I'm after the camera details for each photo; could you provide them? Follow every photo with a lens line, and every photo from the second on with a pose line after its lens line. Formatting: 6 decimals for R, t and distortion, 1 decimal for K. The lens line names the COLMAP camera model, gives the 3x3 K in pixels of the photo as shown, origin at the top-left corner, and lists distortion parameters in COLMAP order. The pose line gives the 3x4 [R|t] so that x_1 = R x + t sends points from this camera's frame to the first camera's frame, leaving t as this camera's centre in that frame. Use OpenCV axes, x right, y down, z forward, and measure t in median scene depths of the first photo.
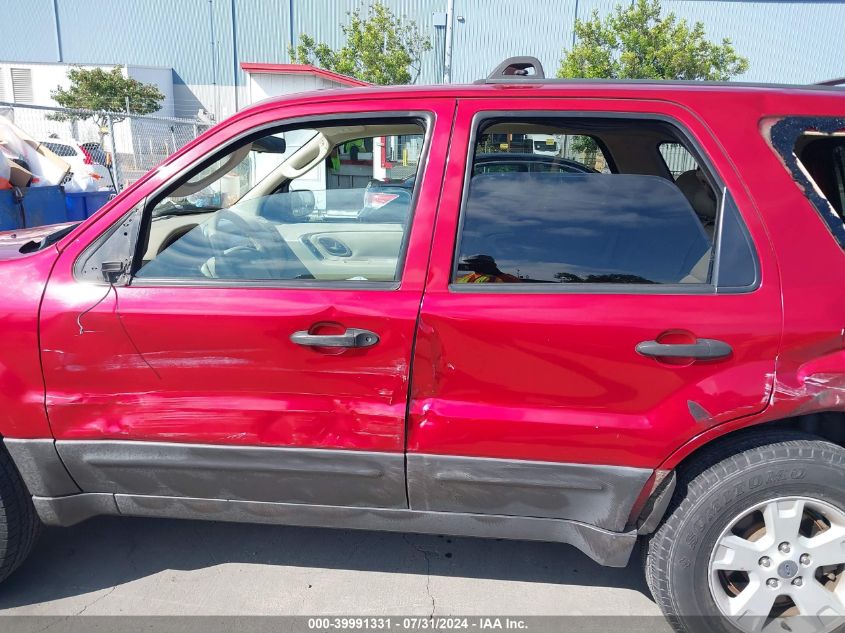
lens RADIAL K [[682.5, 0, 422.9], [0, 682.5, 319.1], [0, 0, 1]] dist [0.008689, 0.007561]
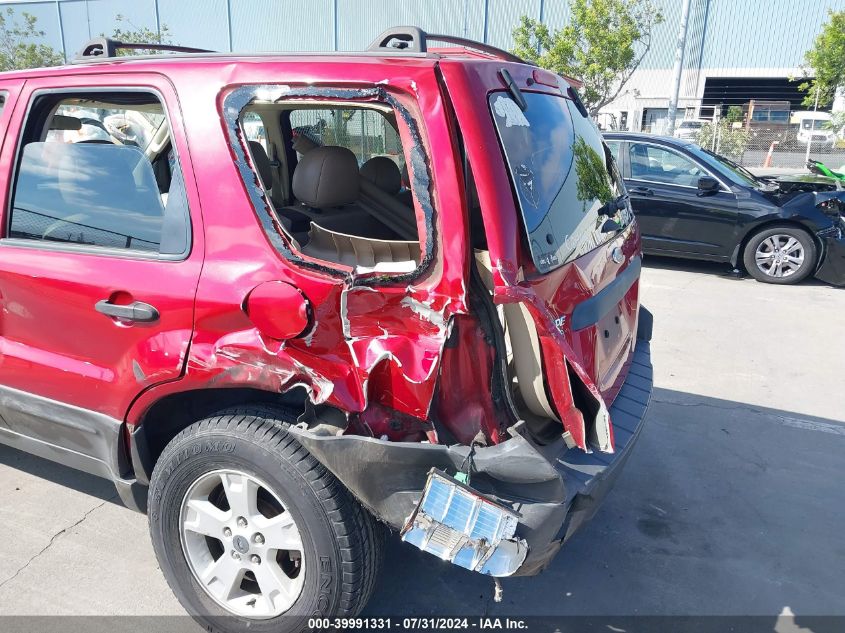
lens RADIAL K [[682.5, 0, 423.1], [0, 682.5, 314.2], [0, 0, 1]] dist [0.008689, 0.007561]
pose [[0.920607, 0.091969, -0.379506, 1.116821], [-0.085735, 0.995760, 0.033337, -0.022690], [0.380963, 0.001846, 0.924589, 0.183071]]
